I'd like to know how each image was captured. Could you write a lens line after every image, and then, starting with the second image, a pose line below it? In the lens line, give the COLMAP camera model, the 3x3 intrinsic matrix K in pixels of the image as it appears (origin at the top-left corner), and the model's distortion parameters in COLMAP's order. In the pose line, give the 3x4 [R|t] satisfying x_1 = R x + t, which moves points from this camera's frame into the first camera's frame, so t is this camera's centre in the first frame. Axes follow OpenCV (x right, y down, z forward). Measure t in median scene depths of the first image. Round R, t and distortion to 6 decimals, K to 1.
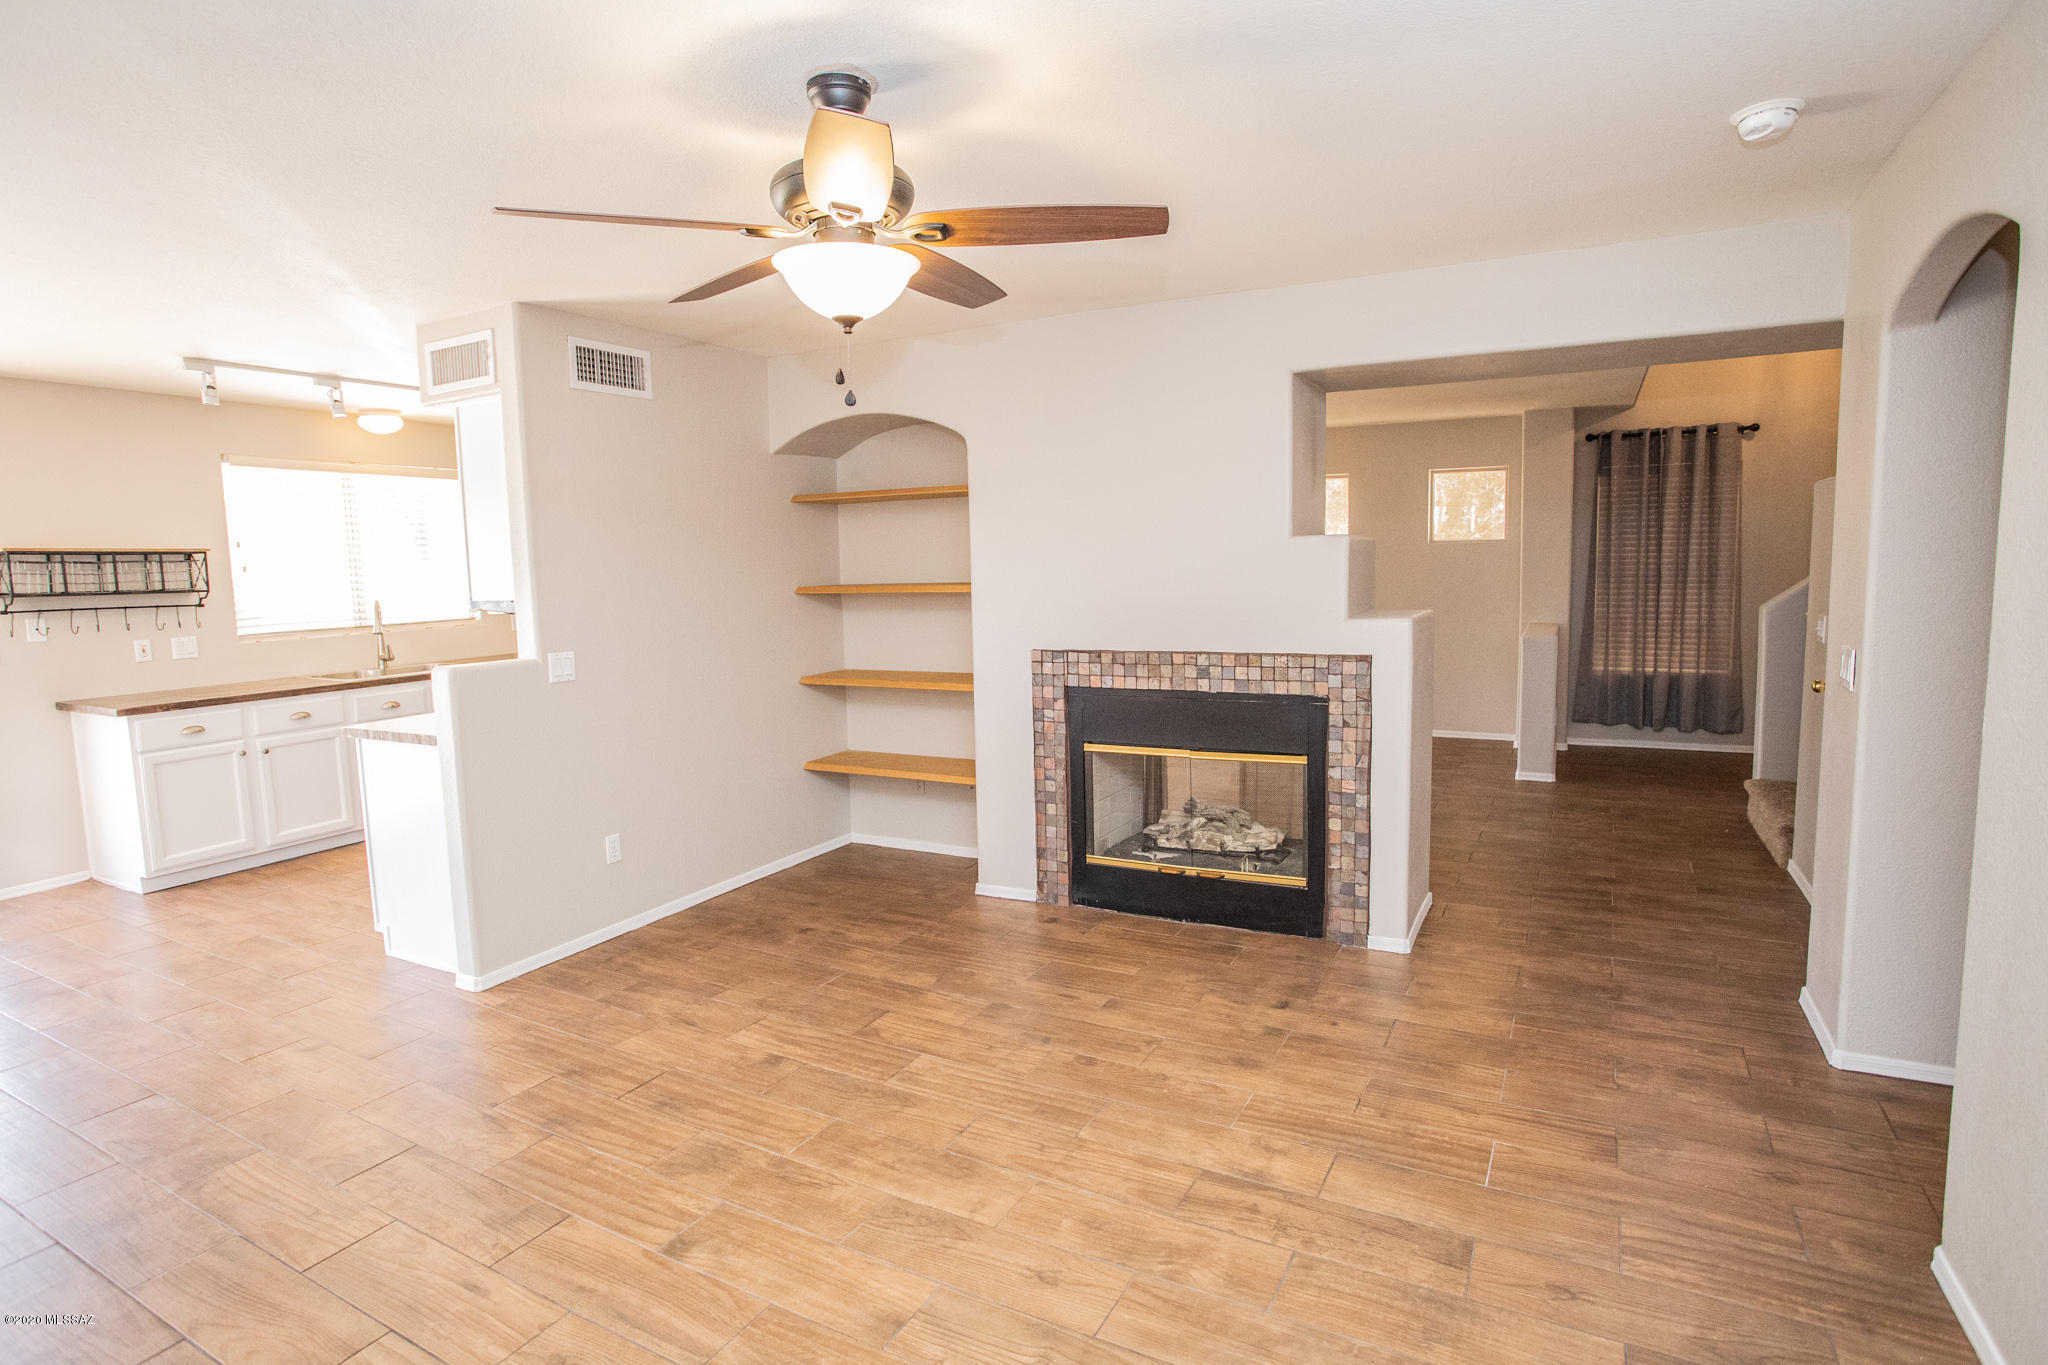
lens RADIAL K [[1074.2, 0, 1055.8], [0, 1074.2, 675.7], [0, 0, 1]] dist [-0.048141, 0.014749]
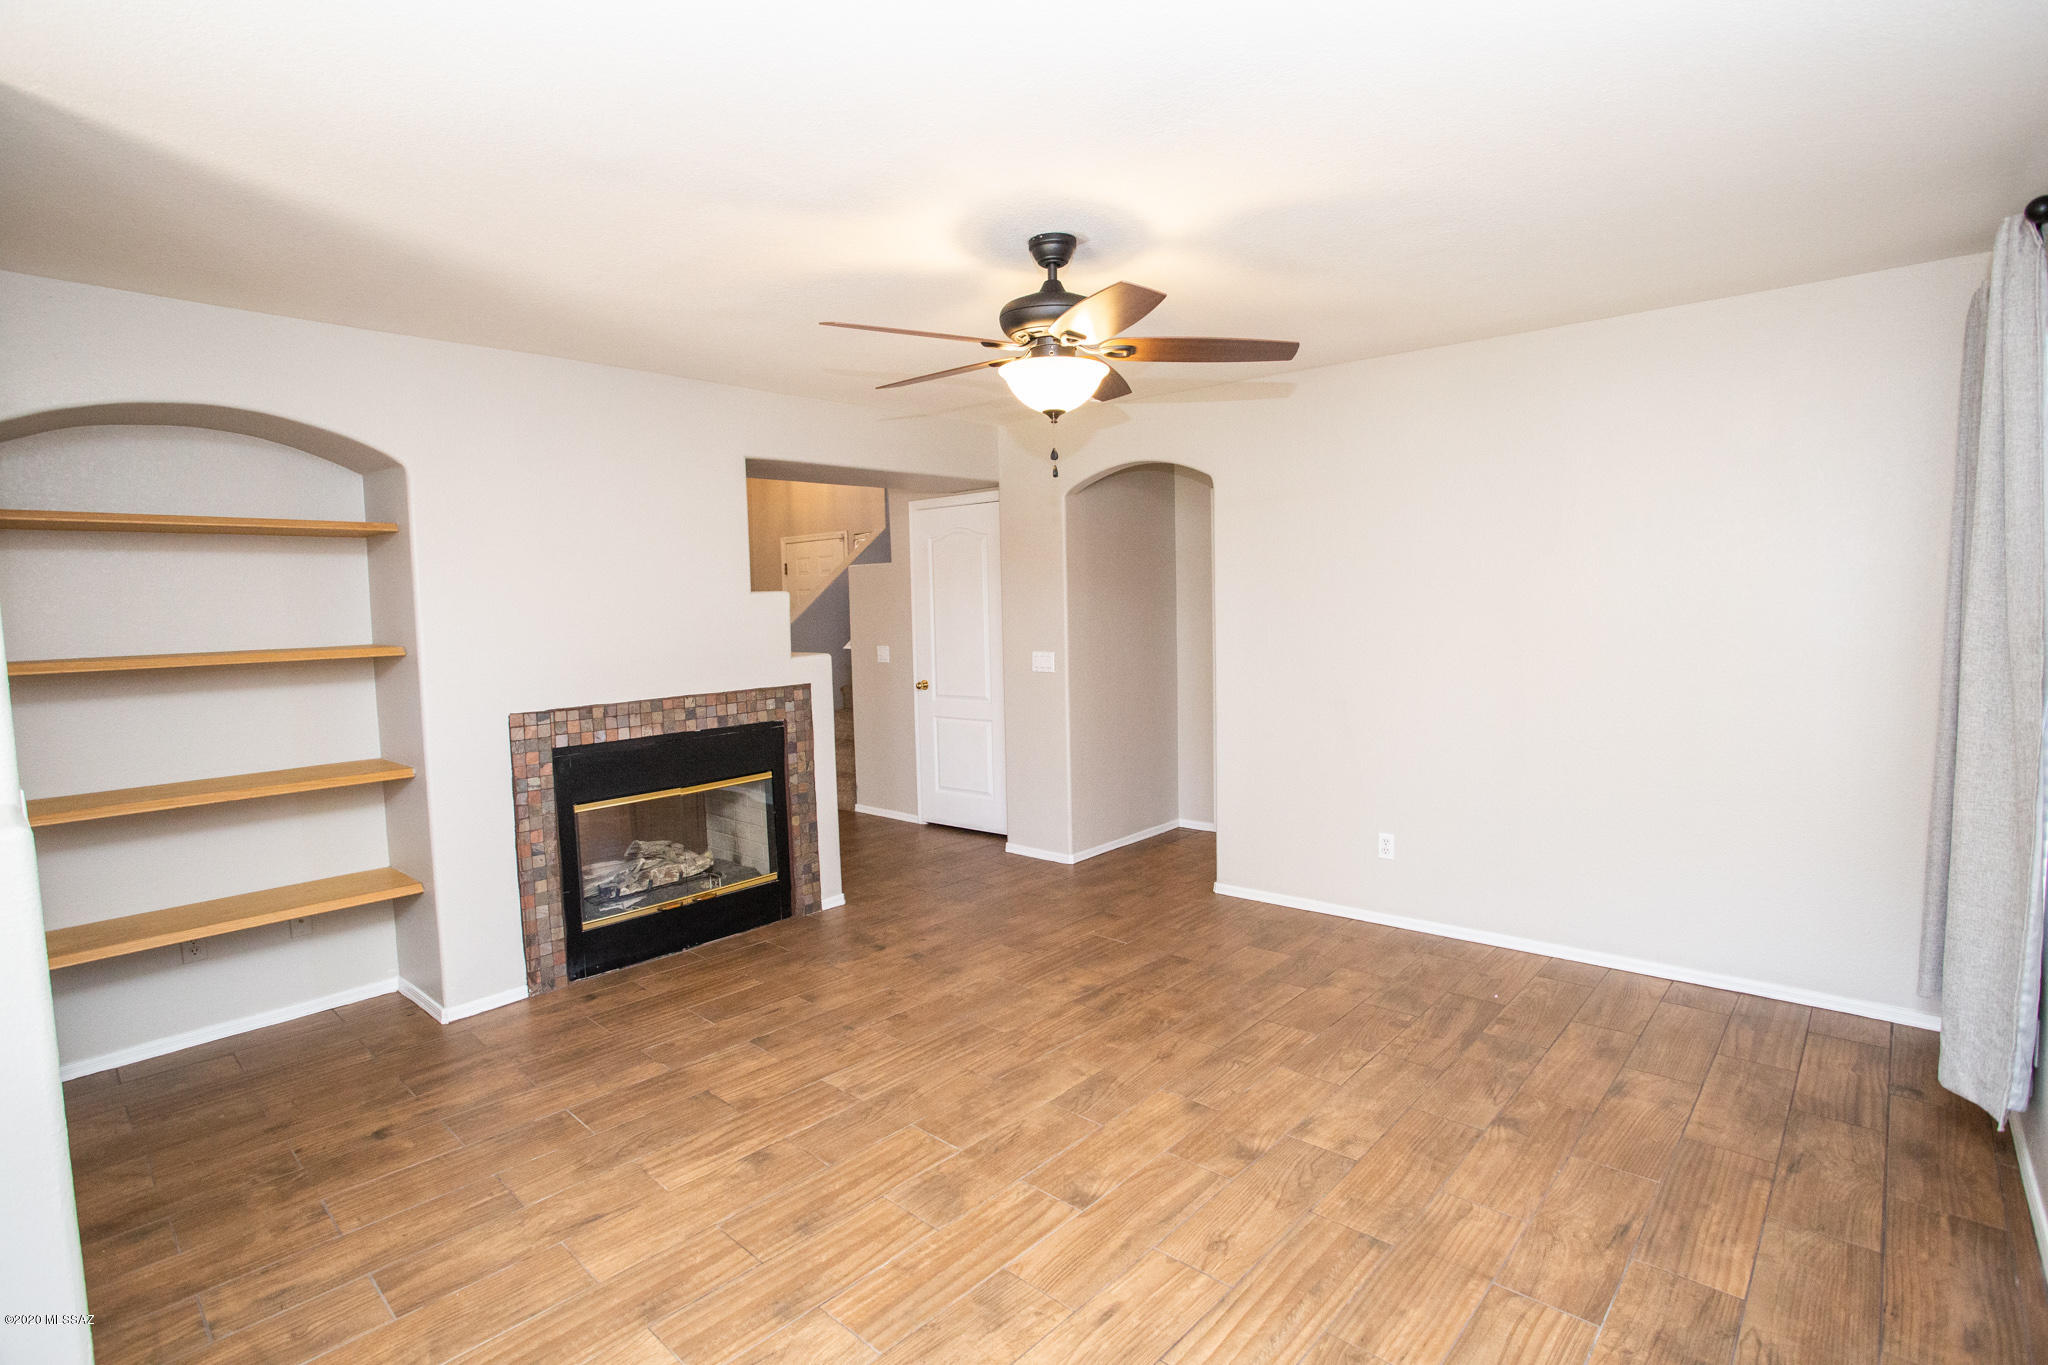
lens RADIAL K [[1013.9, 0, 1021.0], [0, 1013.9, 675.8], [0, 0, 1]] dist [-0.028631, 0.004842]
pose [[0.232626, -0.055885, 0.970959, -0.903530], [0.117436, 0.992657, 0.028998, -0.037026], [-0.965450, 0.107279, 0.237481, 0.481171]]
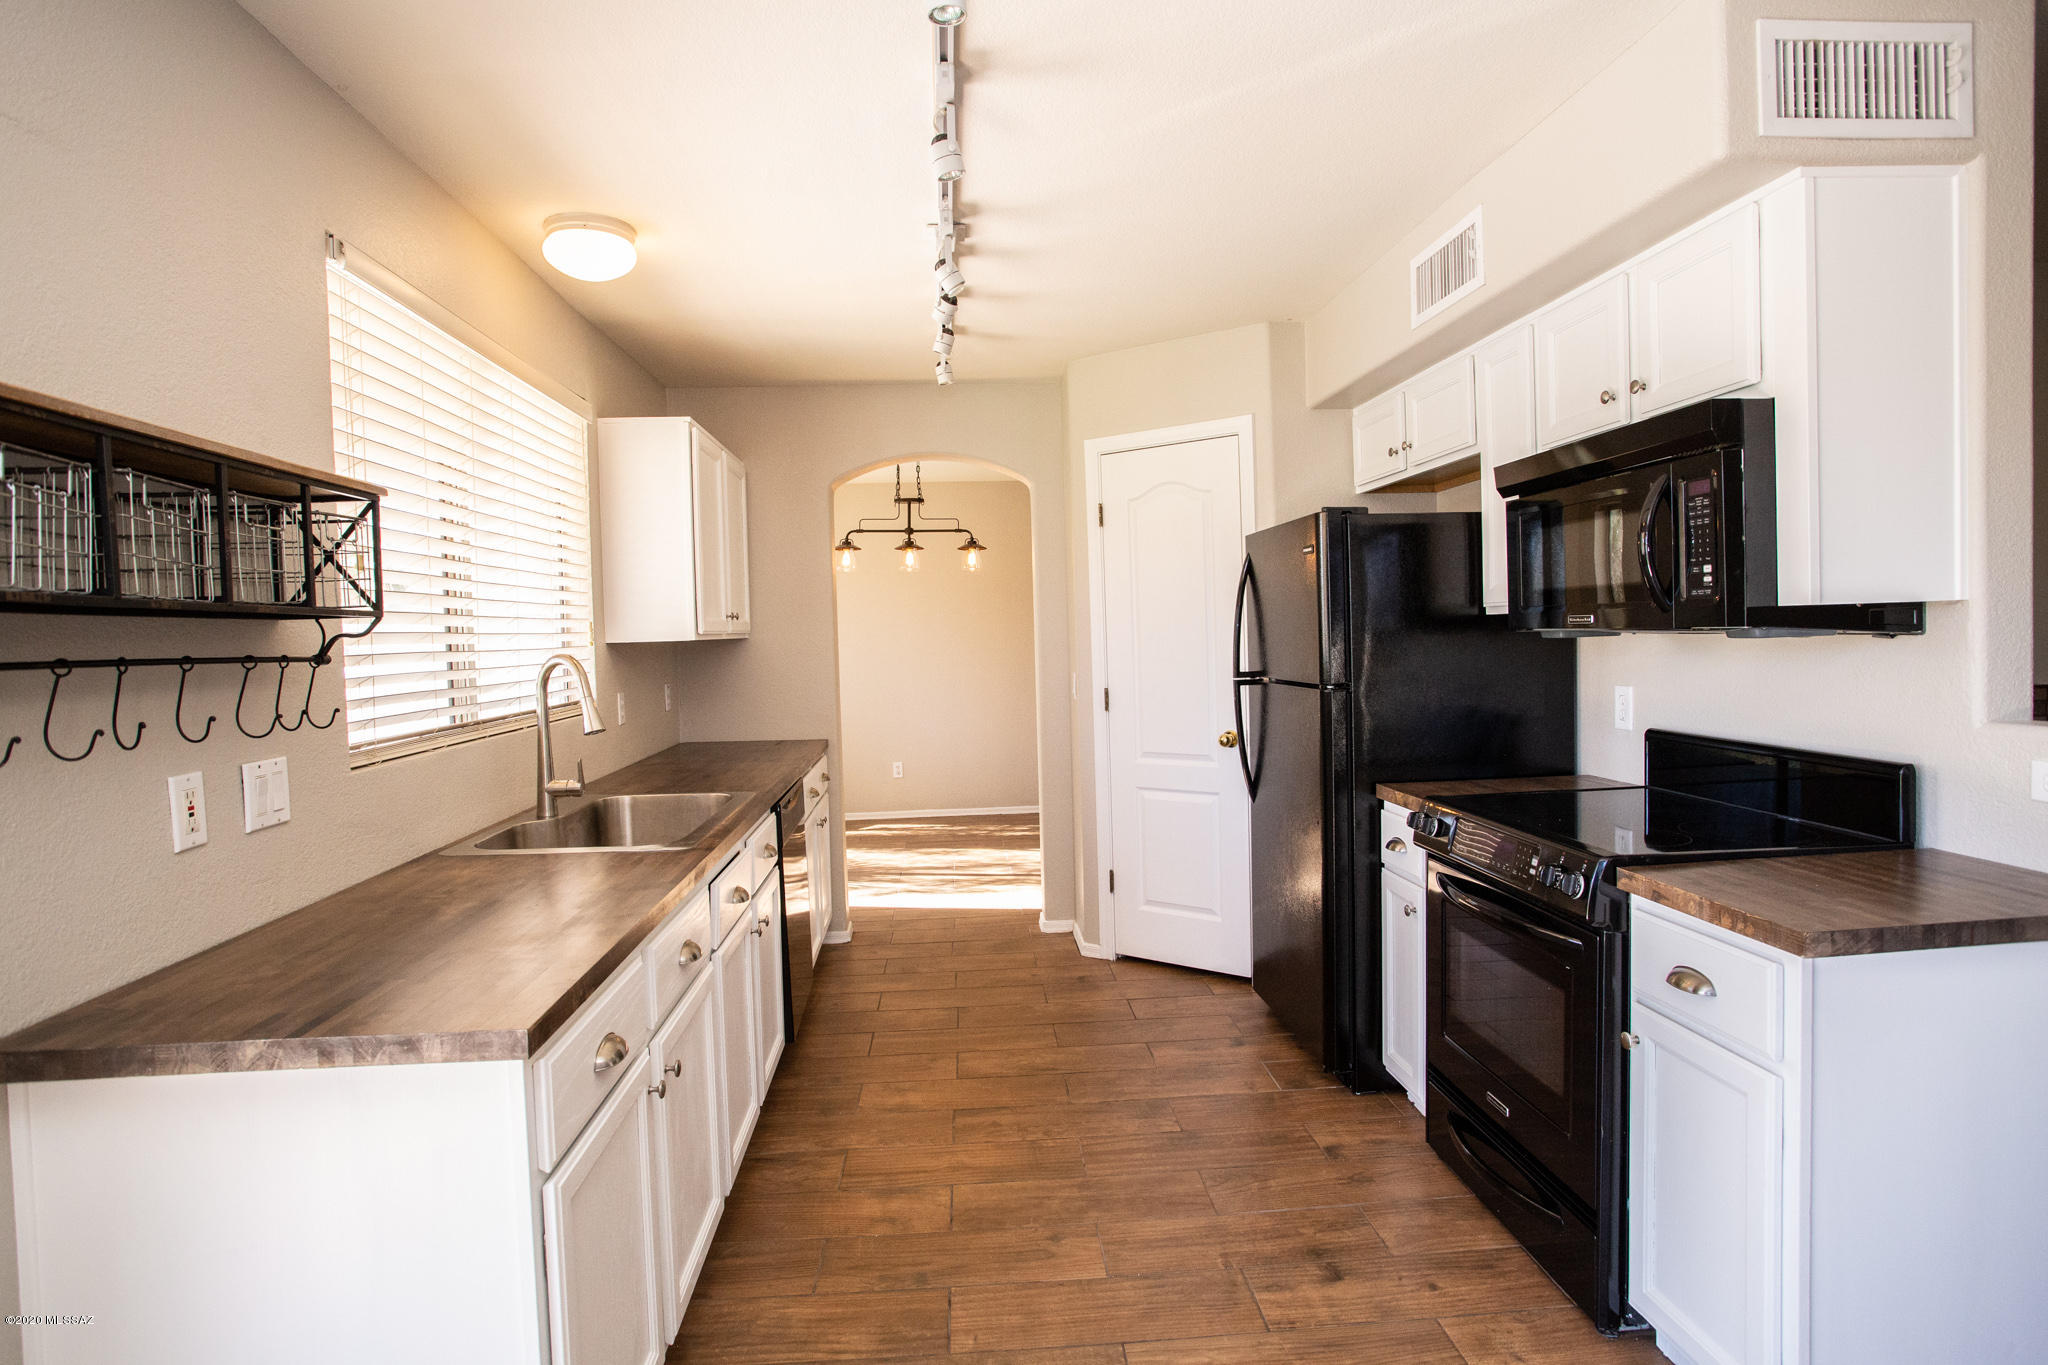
lens RADIAL K [[1074.2, 0, 1020.6], [0, 1074.2, 673.8], [0, 0, 1]] dist [-0.048141, 0.014749]
pose [[0.845497, -0.022840, 0.533492, -0.274918], [0.068655, 0.995442, -0.066190, -0.008828], [-0.529549, 0.092591, 0.843211, 0.205478]]
